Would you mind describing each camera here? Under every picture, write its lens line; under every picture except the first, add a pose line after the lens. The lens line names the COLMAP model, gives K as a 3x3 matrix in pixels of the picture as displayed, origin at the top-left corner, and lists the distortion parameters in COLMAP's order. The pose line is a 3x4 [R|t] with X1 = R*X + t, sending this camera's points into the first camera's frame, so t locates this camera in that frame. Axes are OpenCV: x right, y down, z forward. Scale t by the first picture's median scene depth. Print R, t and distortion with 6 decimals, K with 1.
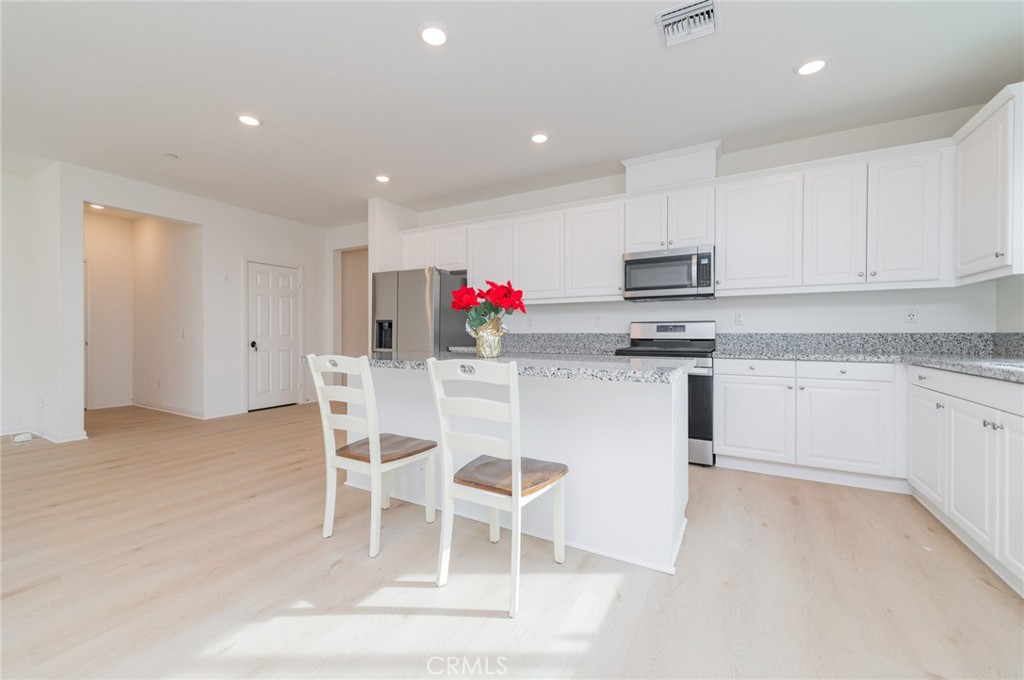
lens RADIAL K [[404.0, 0, 507.8], [0, 404.0, 334.8], [0, 0, 1]] dist [0.008730, -0.001910]
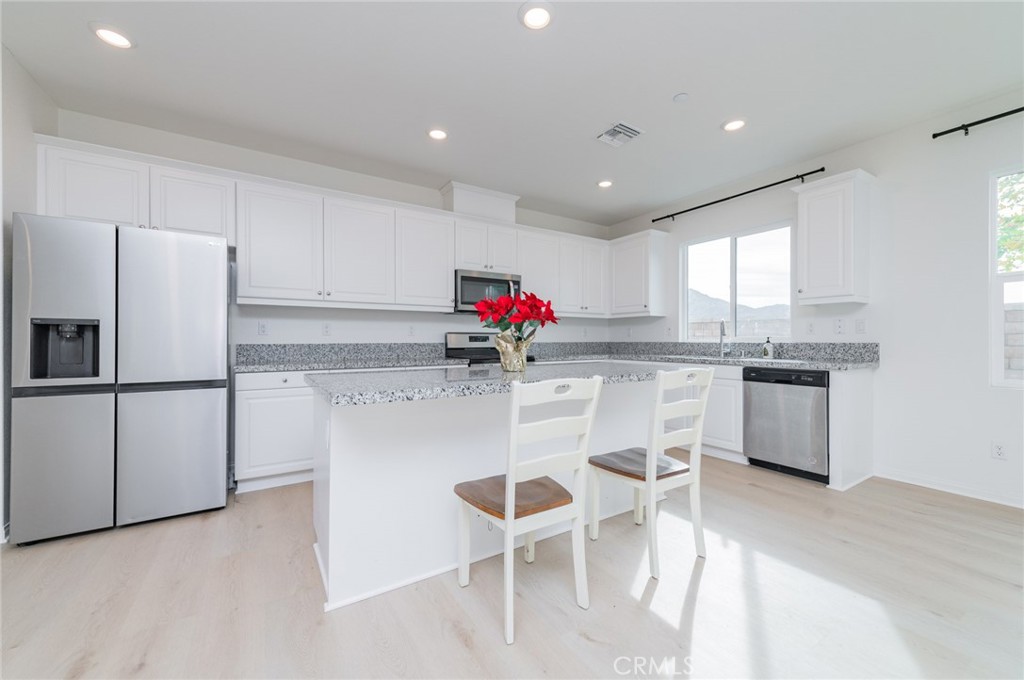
lens RADIAL K [[404.0, 0, 513.3], [0, 404.0, 339.5], [0, 0, 1]] dist [0.008730, -0.001910]
pose [[0.465706, 0.000042, 0.884939, -0.652629], [0.002957, 0.999994, -0.001604, -0.012760], [-0.884935, 0.003364, 0.465703, 0.409149]]
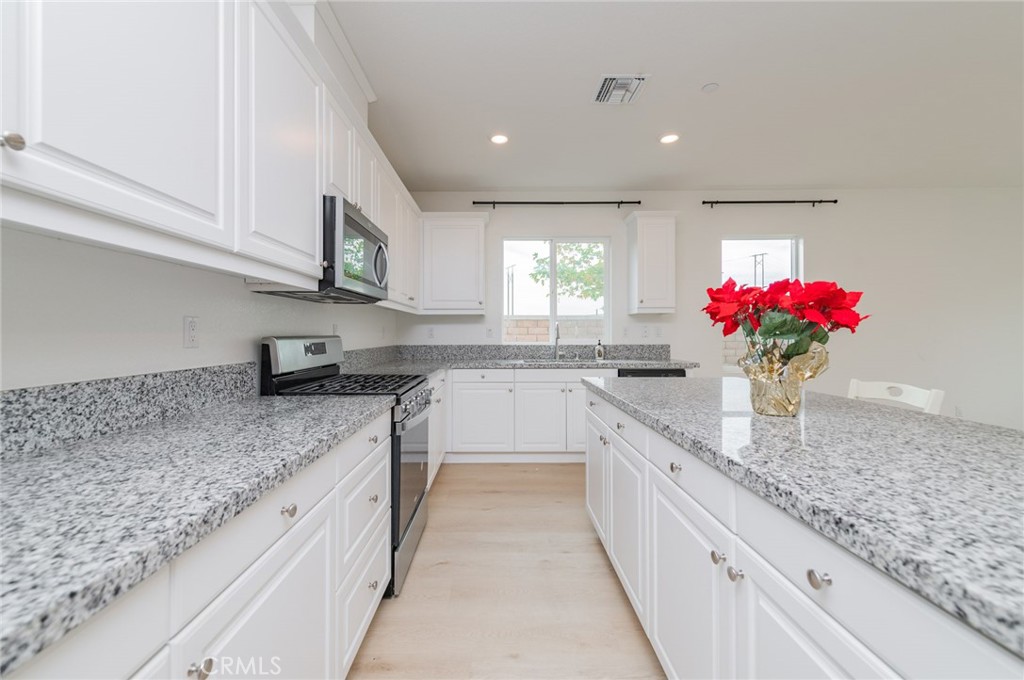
lens RADIAL K [[404.0, 0, 505.0], [0, 404.0, 332.3], [0, 0, 1]] dist [0.008730, -0.001910]
pose [[-0.500984, 0.003836, 0.865448, -0.253166], [0.003640, 0.999991, -0.002325, -0.040659], [-0.865449, 0.001985, -0.500993, 1.173060]]
